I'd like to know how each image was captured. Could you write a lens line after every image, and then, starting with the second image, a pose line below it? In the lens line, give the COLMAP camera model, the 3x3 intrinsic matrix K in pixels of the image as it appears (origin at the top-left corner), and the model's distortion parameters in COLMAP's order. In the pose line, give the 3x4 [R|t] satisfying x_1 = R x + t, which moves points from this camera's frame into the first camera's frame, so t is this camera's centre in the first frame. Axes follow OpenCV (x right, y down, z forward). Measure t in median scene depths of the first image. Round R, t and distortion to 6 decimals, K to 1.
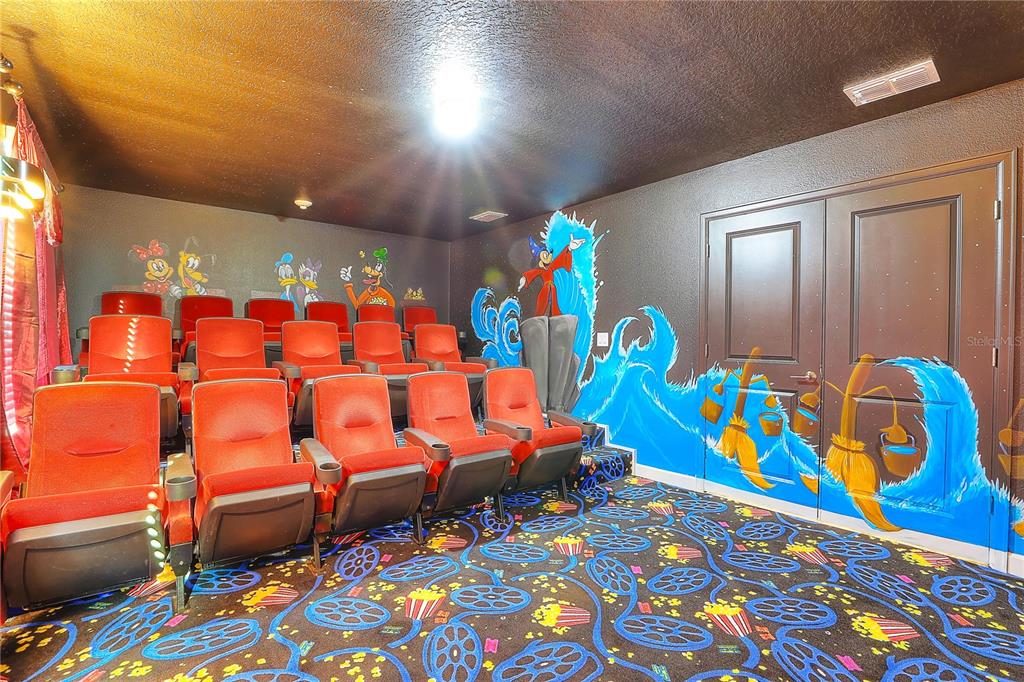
lens RADIAL K [[469.5, 0, 515.7], [0, 469.5, 341.4], [0, 0, 1]] dist [-0.044643, 0.012590]
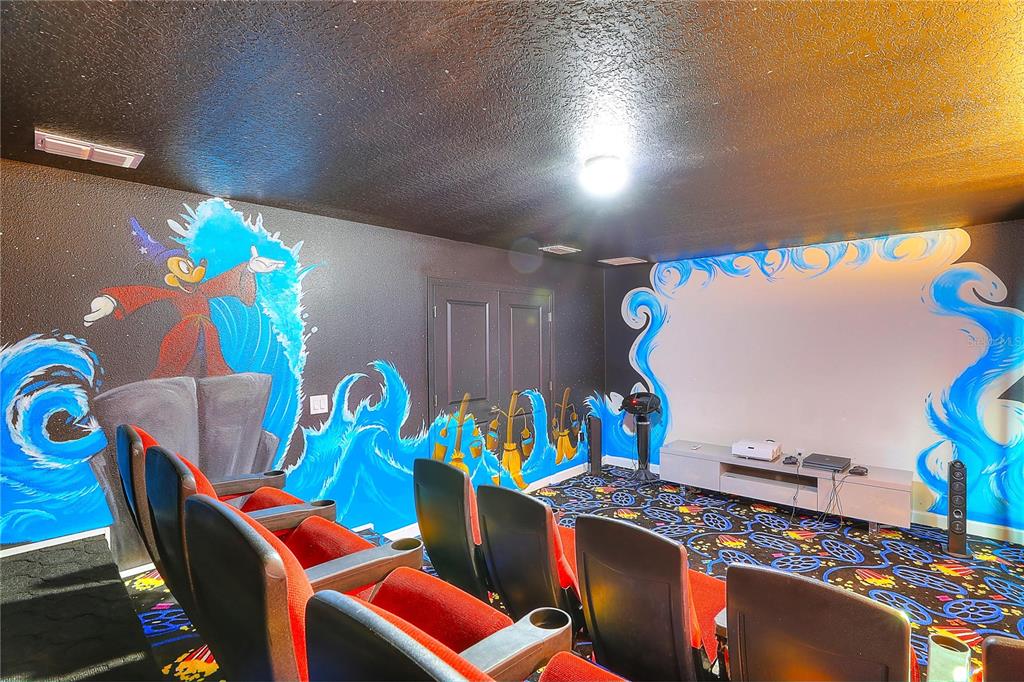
lens RADIAL K [[469.5, 0, 515.7], [0, 469.5, 341.4], [0, 0, 1]] dist [-0.044643, 0.012590]
pose [[-0.131288, -0.018361, 0.991174, -0.619092], [0.006425, 0.999792, 0.019371, -0.122402], [-0.991323, 0.008911, -0.131143, 0.812335]]
